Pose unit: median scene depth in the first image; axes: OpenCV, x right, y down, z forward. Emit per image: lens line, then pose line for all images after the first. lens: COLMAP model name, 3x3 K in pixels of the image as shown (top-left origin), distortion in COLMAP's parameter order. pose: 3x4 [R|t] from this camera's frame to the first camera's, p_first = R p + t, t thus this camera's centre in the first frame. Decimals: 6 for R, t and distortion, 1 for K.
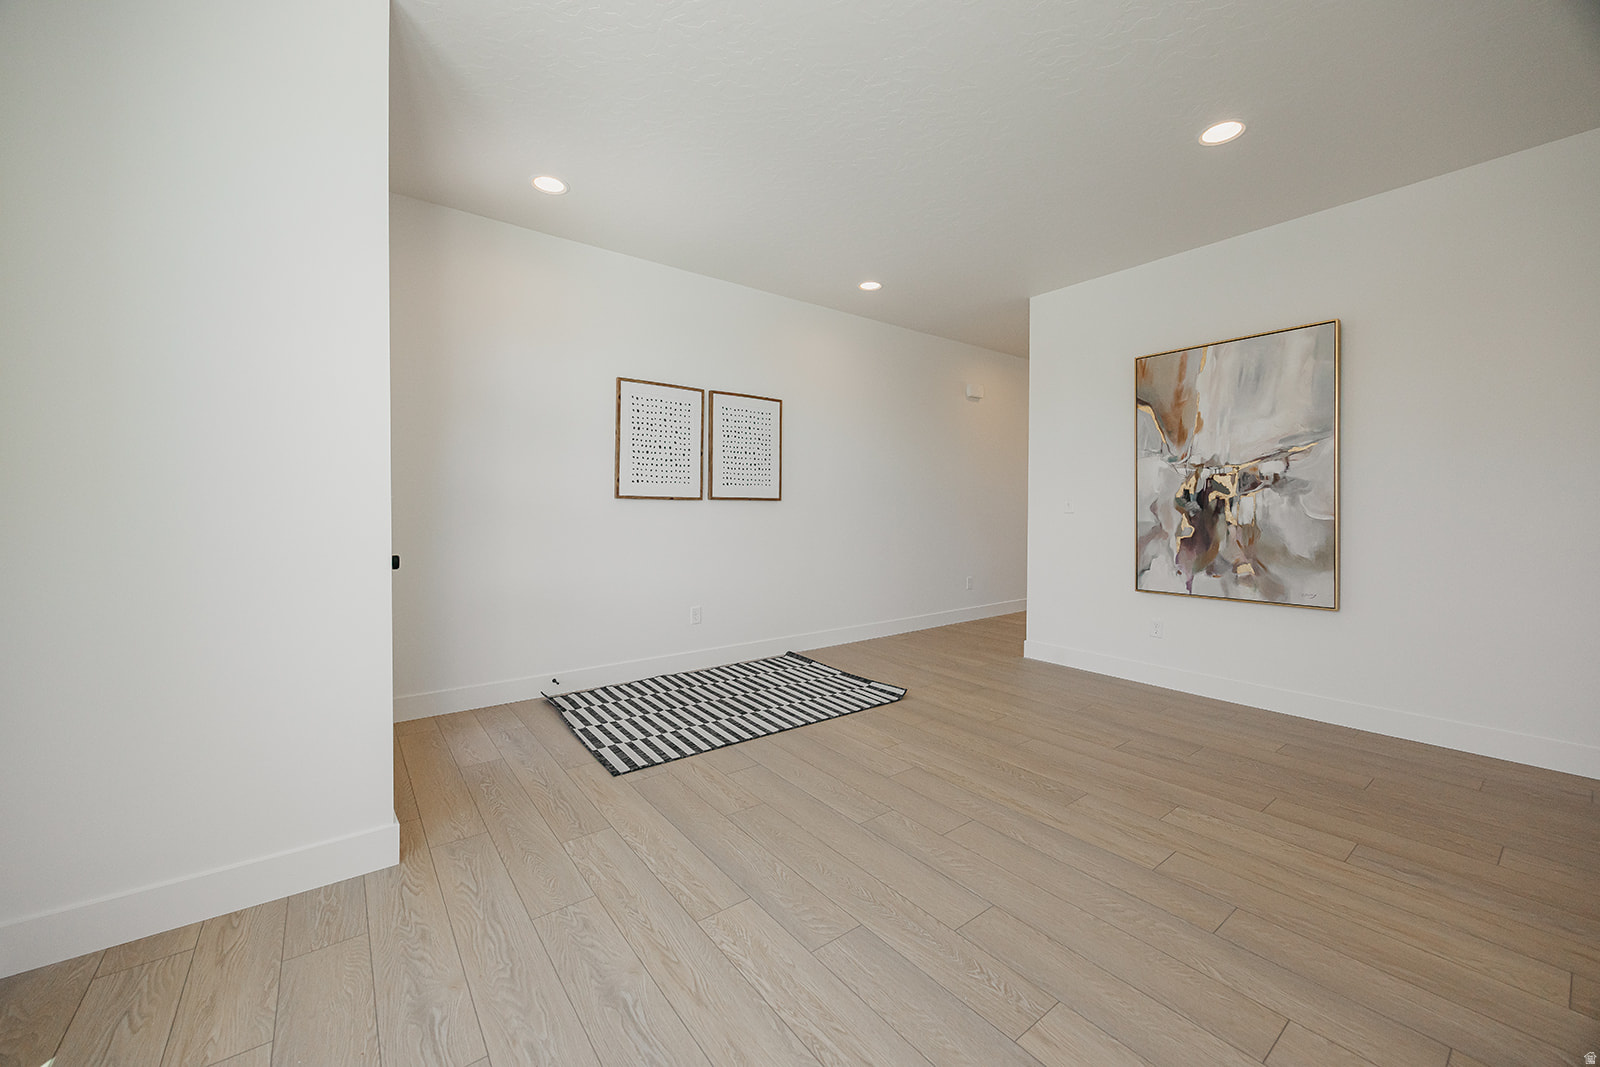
lens RADIAL K [[620.5, 0, 798.7], [0, 620.5, 501.2], [0, 0, 1]] dist [0.000277, -0.002538]
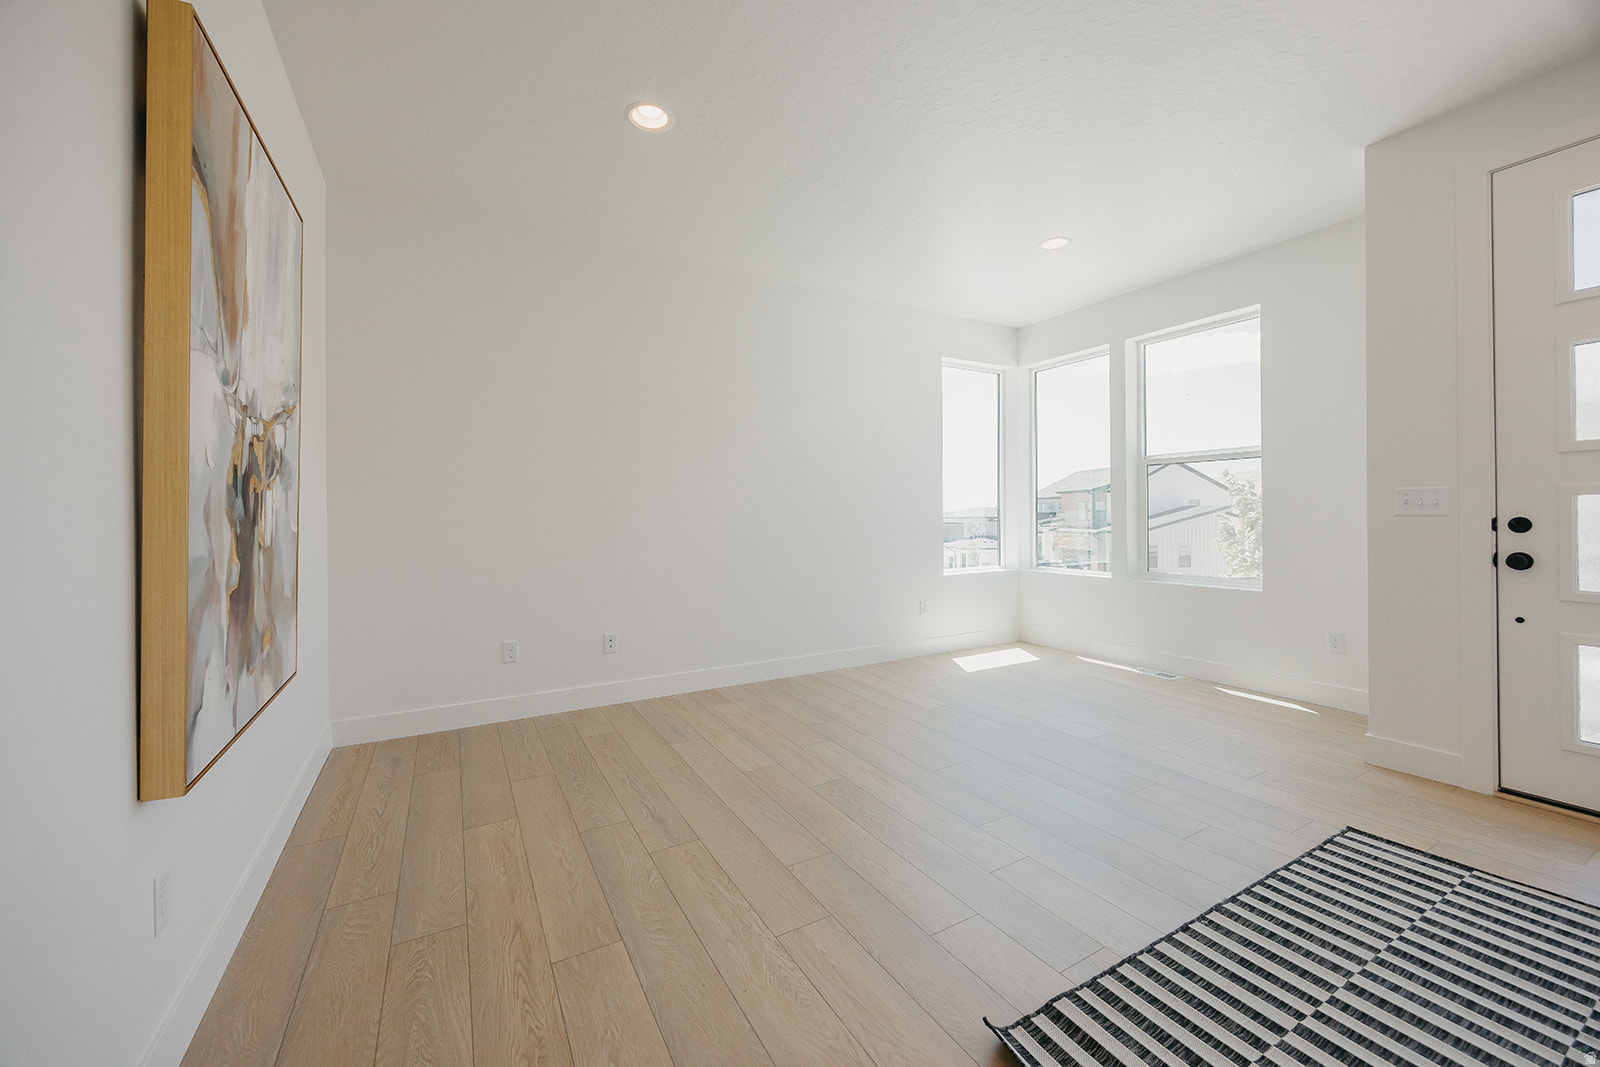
lens RADIAL K [[617.4, 0, 801.4], [0, 617.4, 536.9], [0, 0, 1]] dist [-0.000022, 0.000155]
pose [[-0.991525, 0.001161, 0.129913, 0.238036], [0.005430, 0.999457, 0.032508, 0.013529], [-0.129805, 0.032938, -0.990992, 1.386000]]
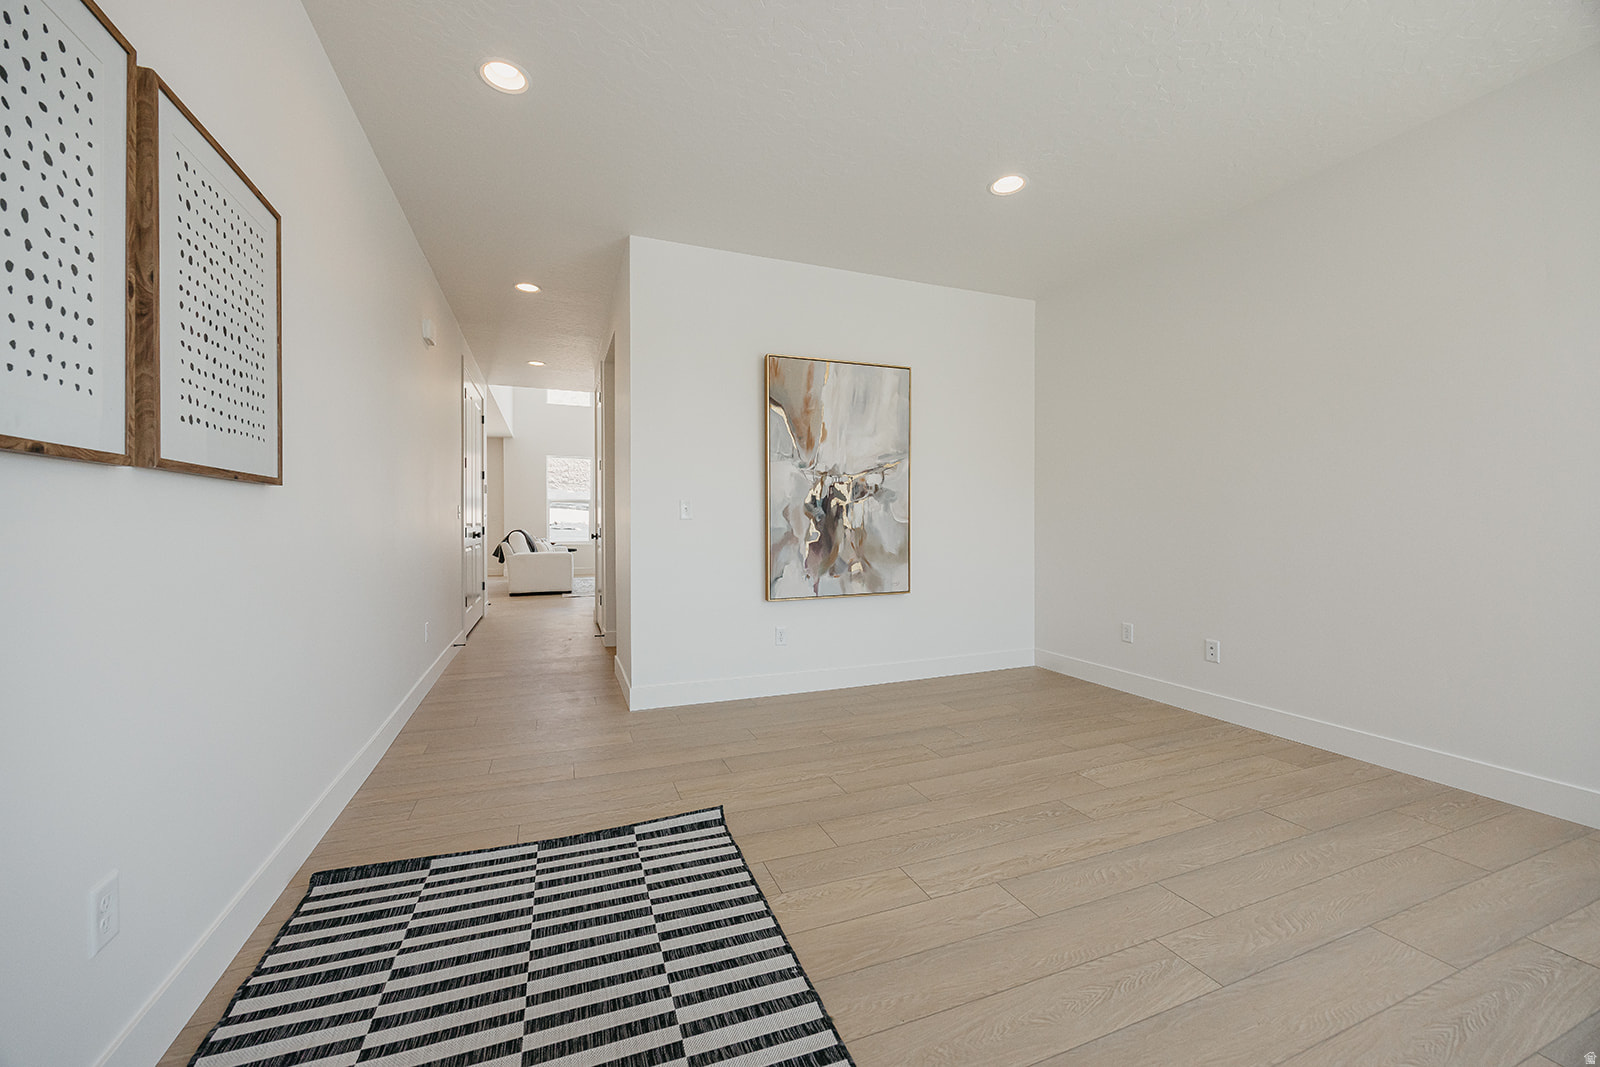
lens RADIAL K [[622.2, 0, 801.1], [0, 622.2, 525.8], [0, 0, 1]] dist [-0.000669, 0.000029]
pose [[0.267053, -0.007276, 0.963654, -0.398518], [-0.004526, 0.999951, 0.008804, 0.023455], [-0.963671, -0.006712, 0.267007, 0.779746]]
